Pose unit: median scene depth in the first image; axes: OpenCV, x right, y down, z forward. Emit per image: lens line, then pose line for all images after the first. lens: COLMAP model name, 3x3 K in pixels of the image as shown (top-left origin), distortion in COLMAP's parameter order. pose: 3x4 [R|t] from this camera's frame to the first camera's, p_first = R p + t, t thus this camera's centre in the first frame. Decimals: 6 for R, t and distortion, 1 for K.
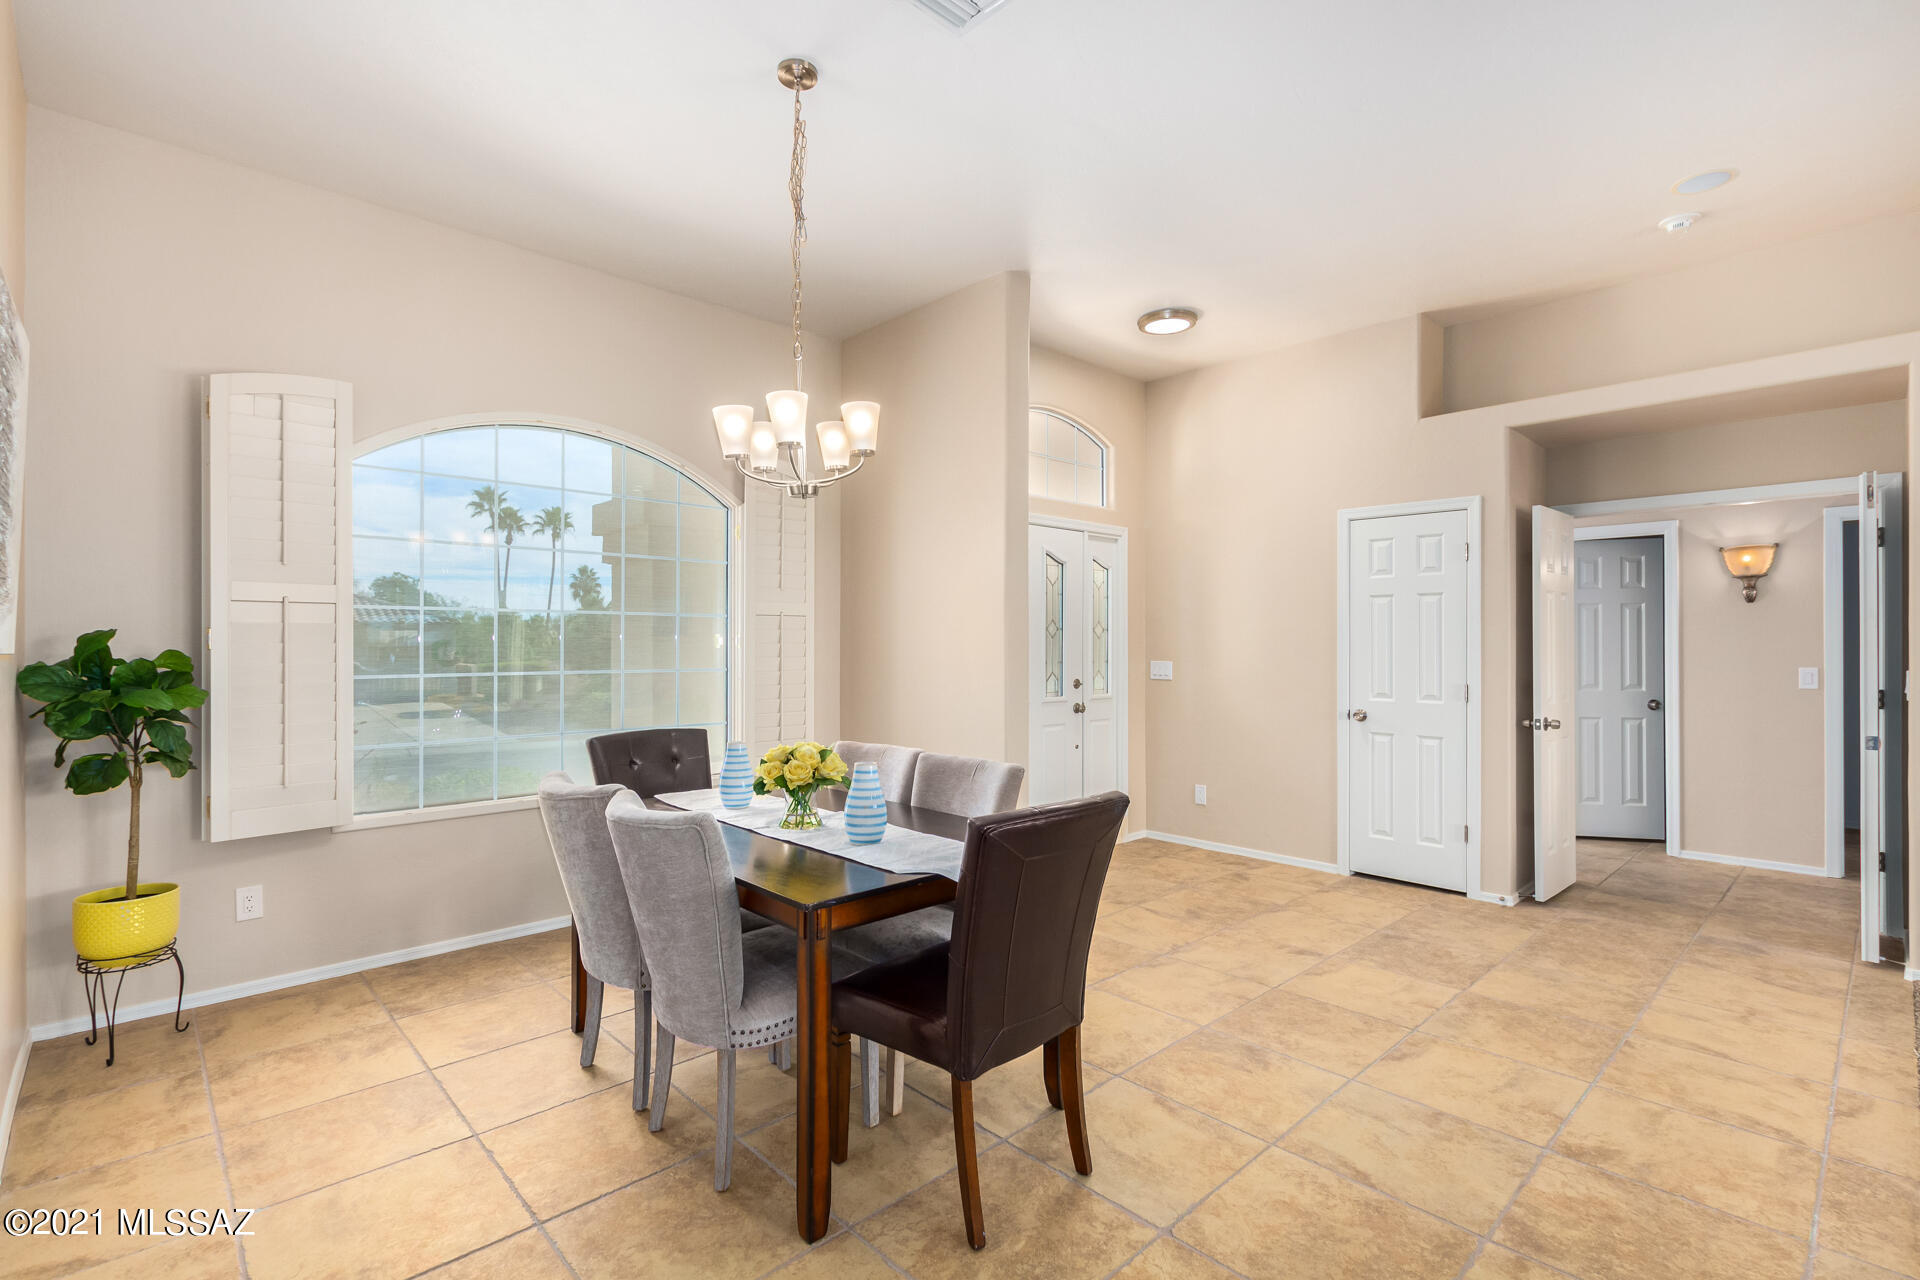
lens RADIAL K [[880.2, 0, 969.4], [0, 880.2, 647.1], [0, 0, 1]] dist [0.005032, -0.000241]
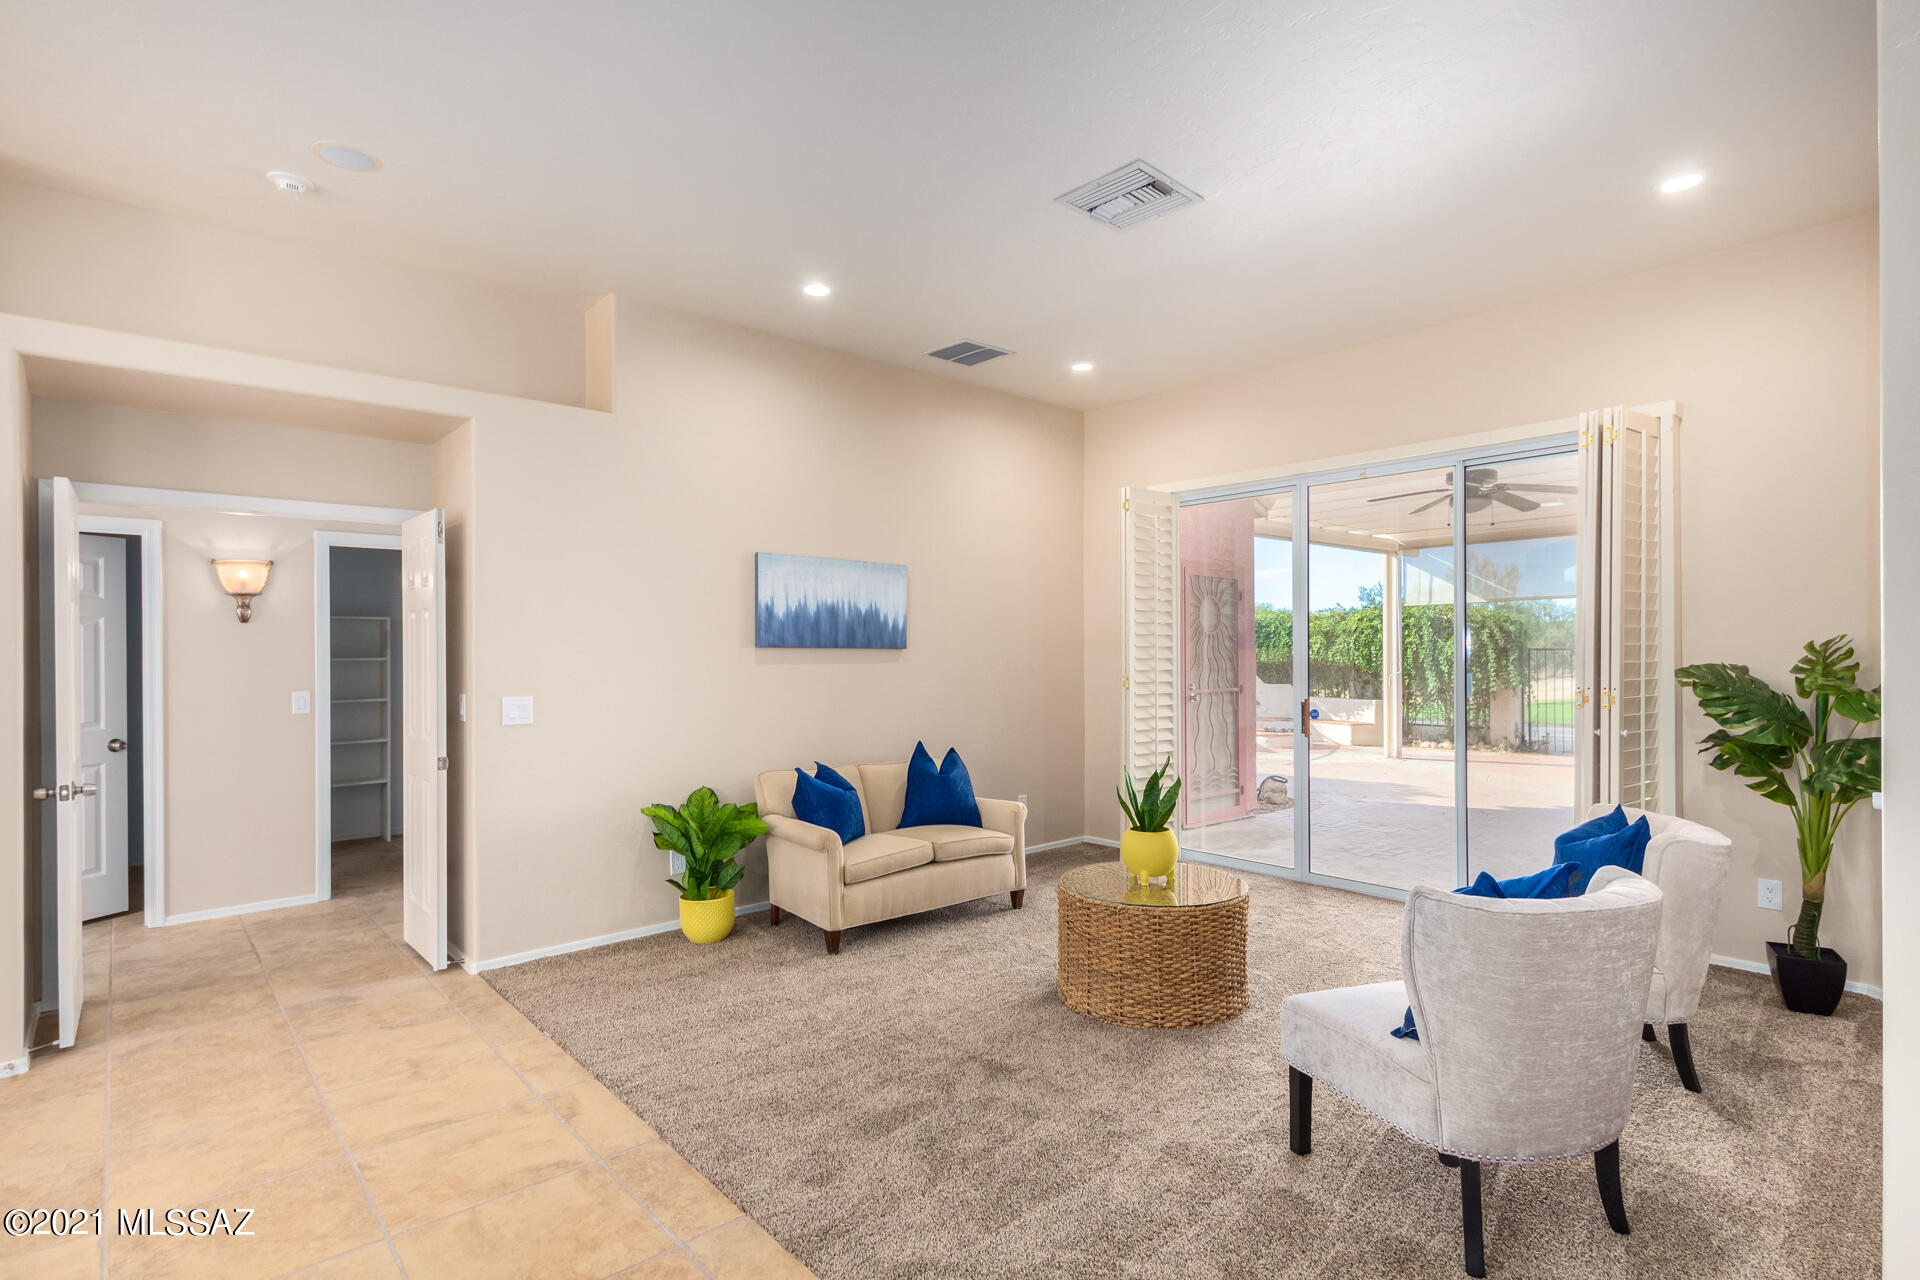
lens RADIAL K [[935.7, 0, 965.1], [0, 935.7, 648.8], [0, 0, 1]] dist [0.025886, -0.012686]
pose [[0.032932, 0.002222, 0.999455, -0.095381], [0.008699, 0.999959, -0.002509, -0.021481], [-0.999420, 0.008777, 0.032912, 0.326346]]
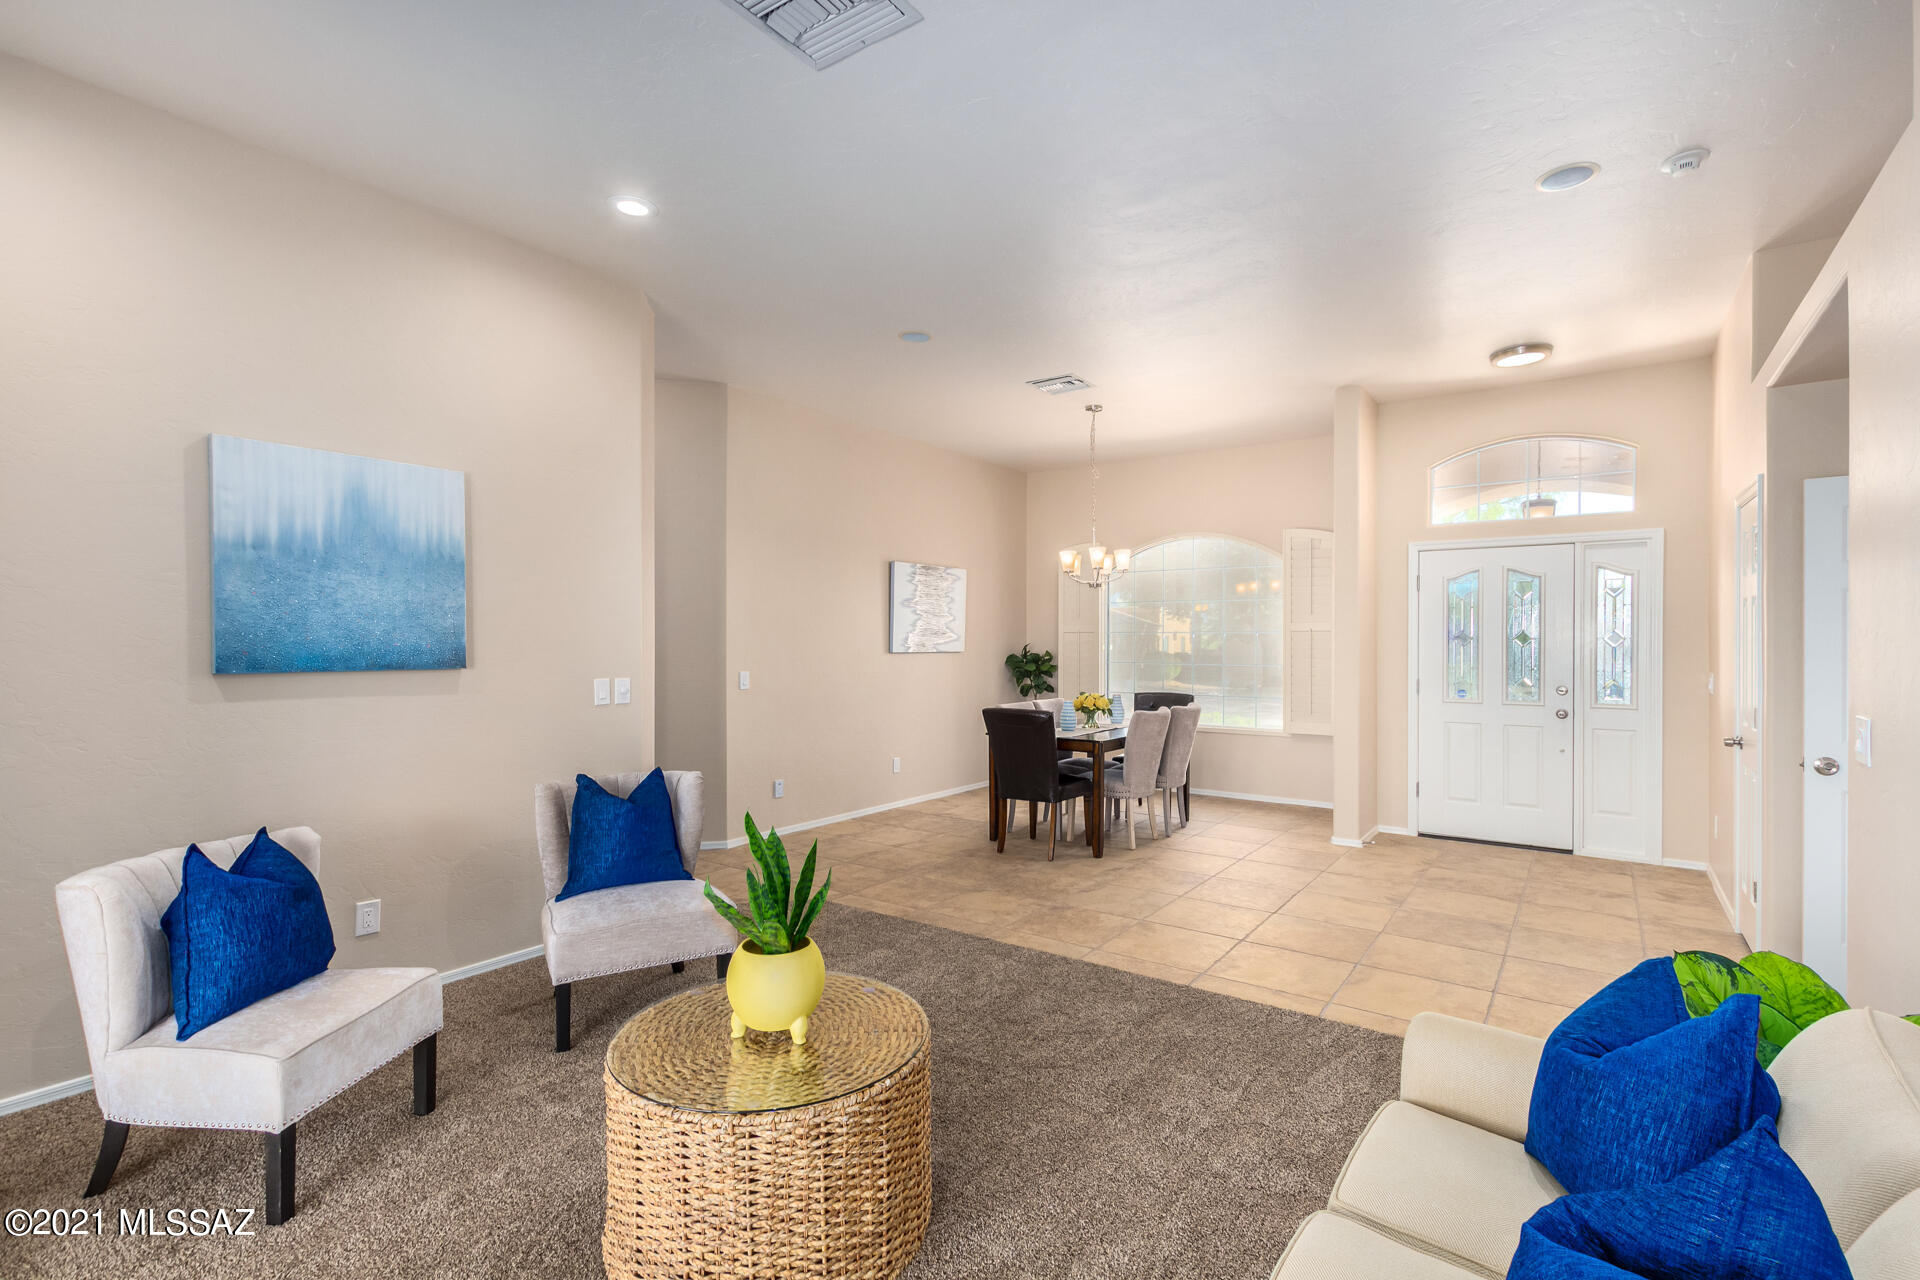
lens RADIAL K [[880.2, 0, 969.4], [0, 880.2, 647.1], [0, 0, 1]] dist [0.005032, -0.000241]
pose [[0.193302, 0.006516, -0.981118, 1.546853], [-0.003352, 0.999976, 0.005981, -0.020623], [0.981134, 0.002133, 0.193319, 0.167119]]
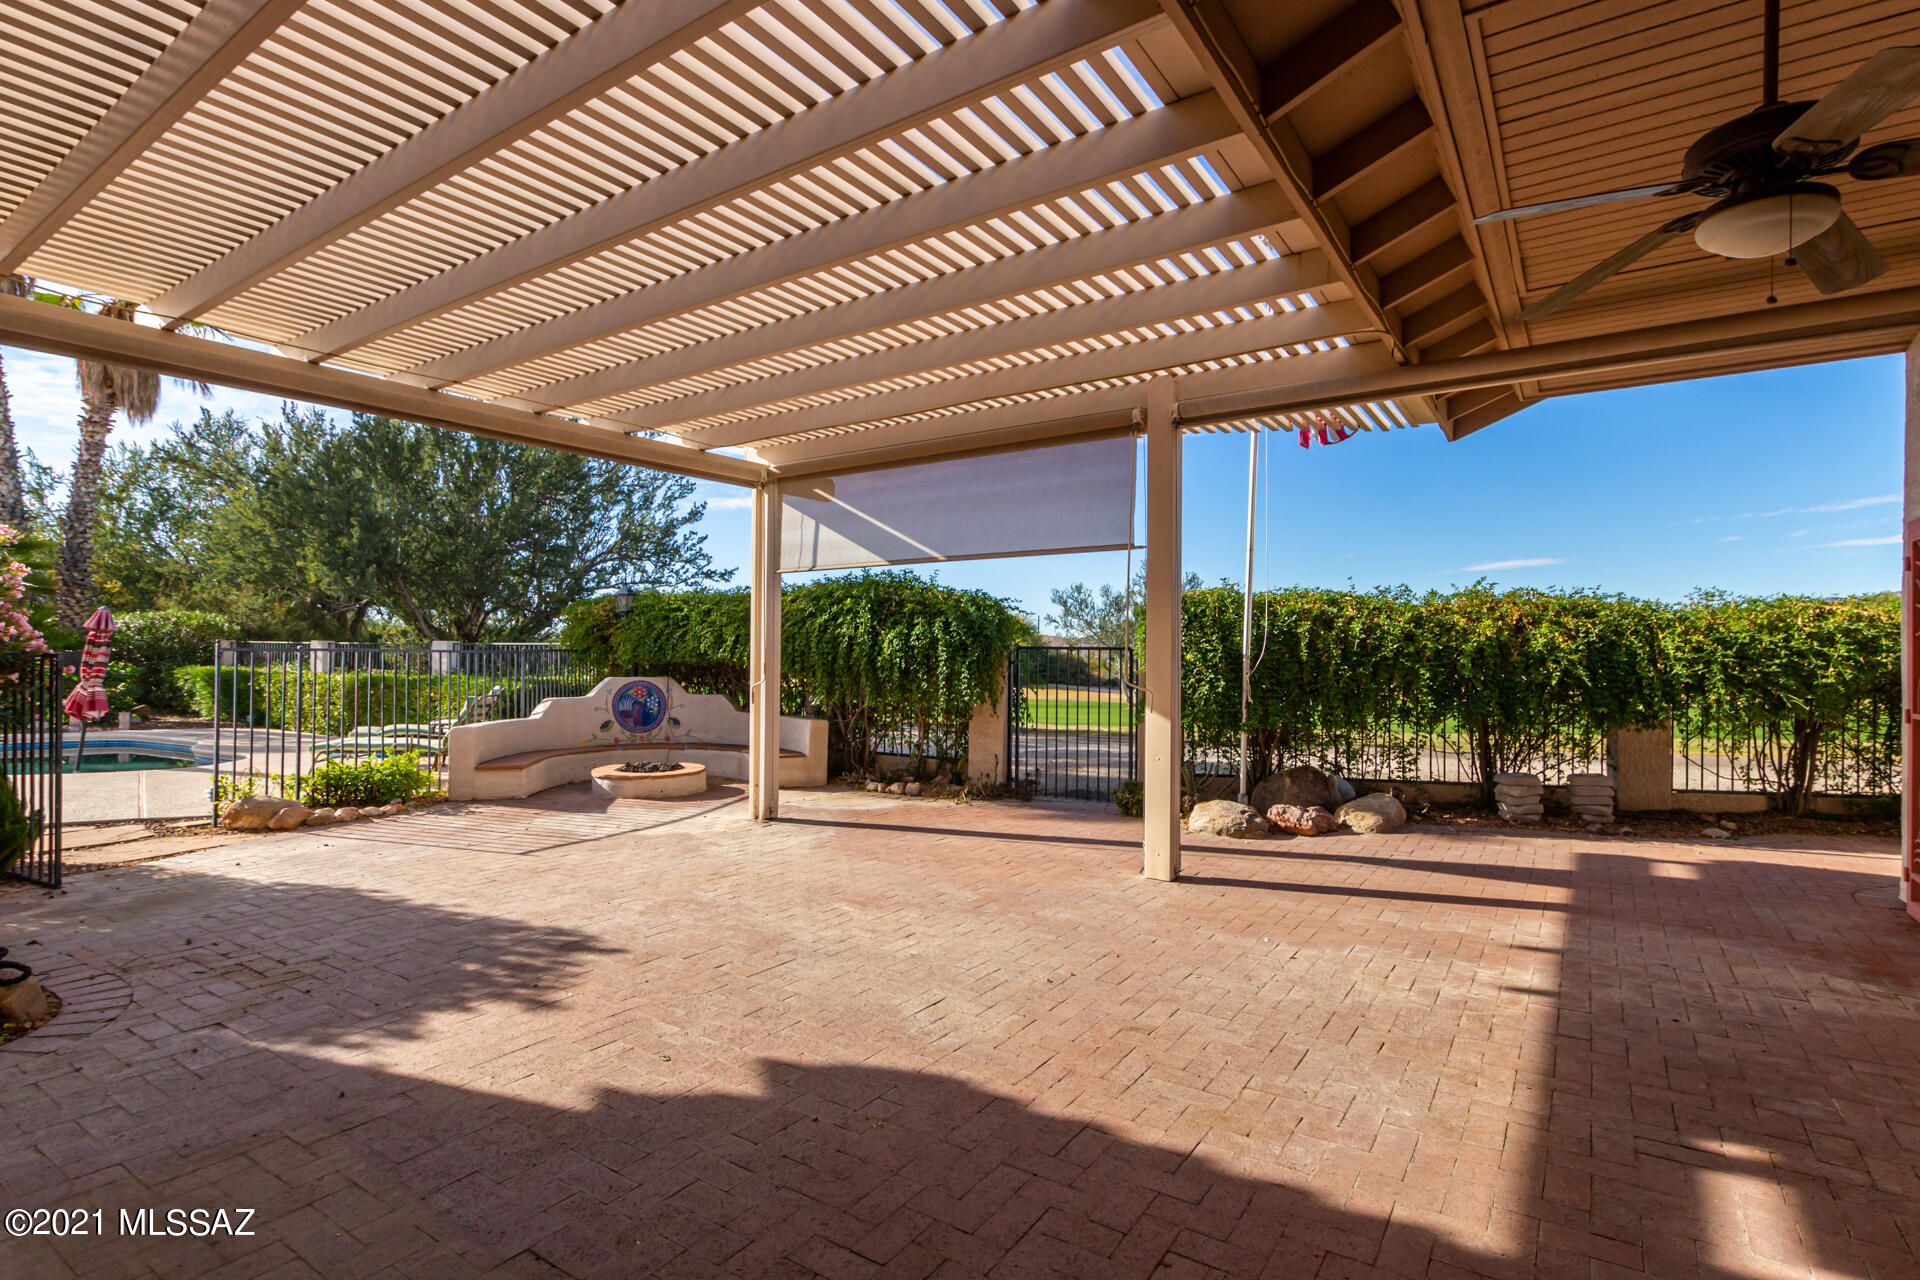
lens RADIAL K [[935.7, 0, 965.1], [0, 935.7, 648.8], [0, 0, 1]] dist [0.025886, -0.012686]
pose [[-0.219432, 0.007001, 0.975603, 1.336948], [-0.004076, 0.999959, -0.008093, 0.018883], [-0.975619, -0.005752, -0.219394, -1.222429]]
